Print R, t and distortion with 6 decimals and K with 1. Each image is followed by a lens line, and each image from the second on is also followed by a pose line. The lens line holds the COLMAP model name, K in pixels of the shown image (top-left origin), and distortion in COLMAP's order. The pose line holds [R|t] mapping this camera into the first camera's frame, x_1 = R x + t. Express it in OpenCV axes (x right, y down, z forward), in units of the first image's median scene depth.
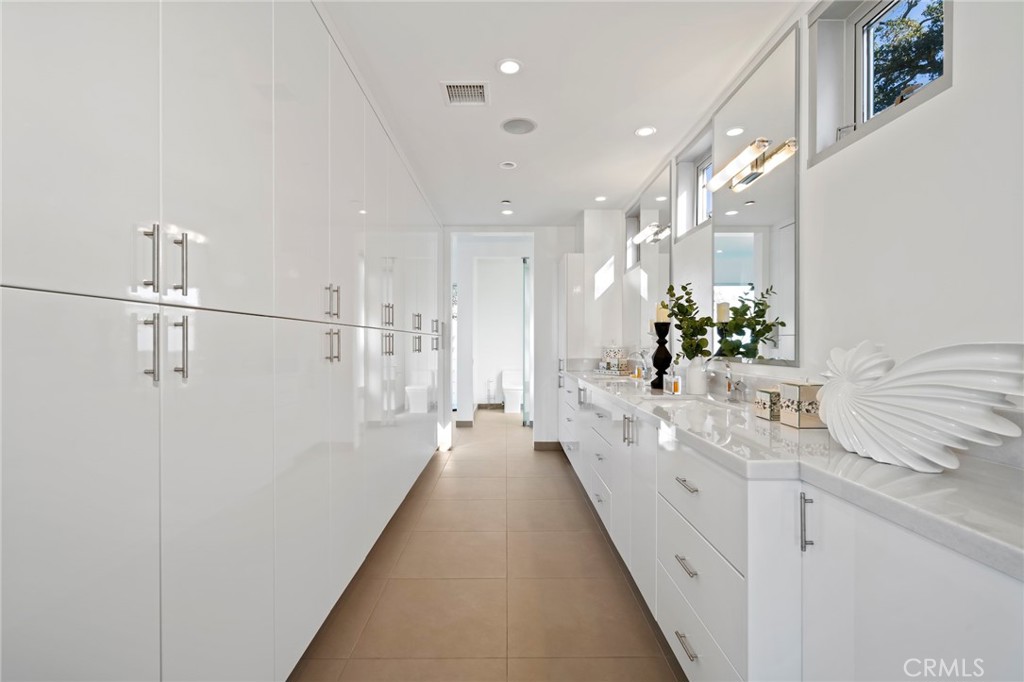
lens RADIAL K [[461.8, 0, 512.3], [0, 461.8, 342.2], [0, 0, 1]] dist [-0.001935, 0.004710]
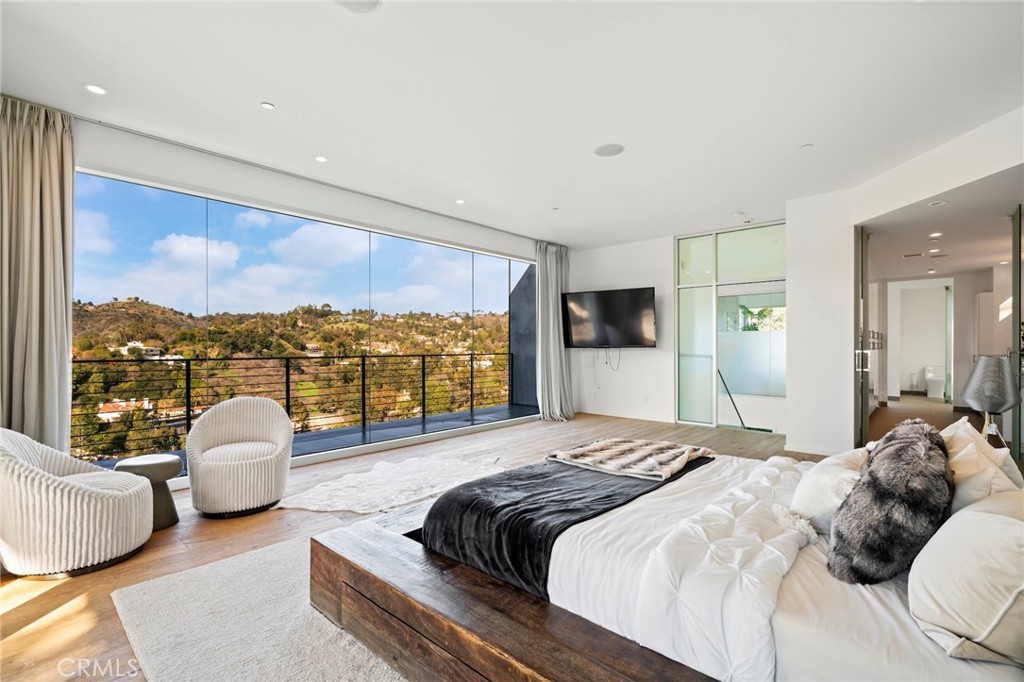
lens RADIAL K [[461.8, 0, 509.5], [0, 461.8, 344.8], [0, 0, 1]] dist [-0.001935, 0.004710]
pose [[0.736920, -0.001966, -0.675977, -0.003041], [-0.002668, 0.999980, -0.005817, 0.011019], [0.675974, 0.006090, 0.736900, -0.854773]]
